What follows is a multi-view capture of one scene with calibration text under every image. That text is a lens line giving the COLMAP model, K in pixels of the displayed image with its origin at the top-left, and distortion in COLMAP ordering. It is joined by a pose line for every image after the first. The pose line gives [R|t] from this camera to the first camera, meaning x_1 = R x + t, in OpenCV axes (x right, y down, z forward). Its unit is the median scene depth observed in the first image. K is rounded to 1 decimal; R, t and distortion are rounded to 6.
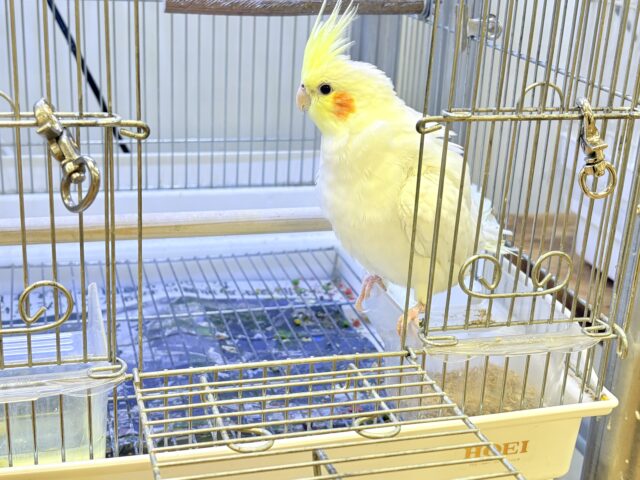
lens RADIAL K [[923.9, 0, 320.0], [0, 923.9, 240.0], [0, 0, 1]] dist [0.015580, -0.042364]
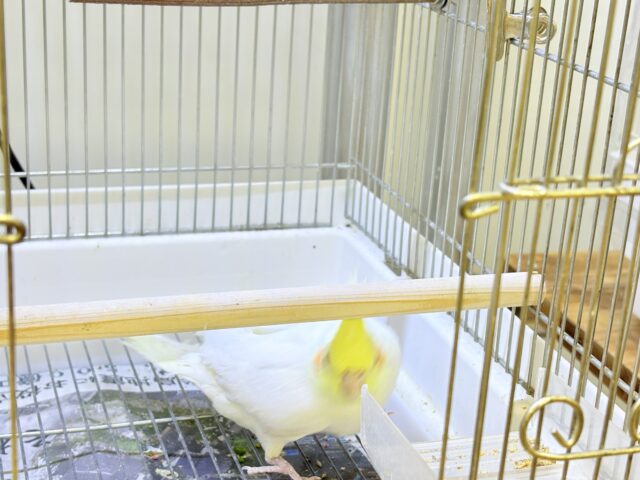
lens RADIAL K [[1143.3, 0, 320.0], [0, 1143.3, 240.0], [0, 0, 1]] dist [0.320201, -2.524825]
pose [[0.999464, -0.002982, 0.032587, -0.008948], [0.003484, 0.999876, -0.015356, -0.049732], [-0.032537, 0.015462, 0.999351, 0.120648]]
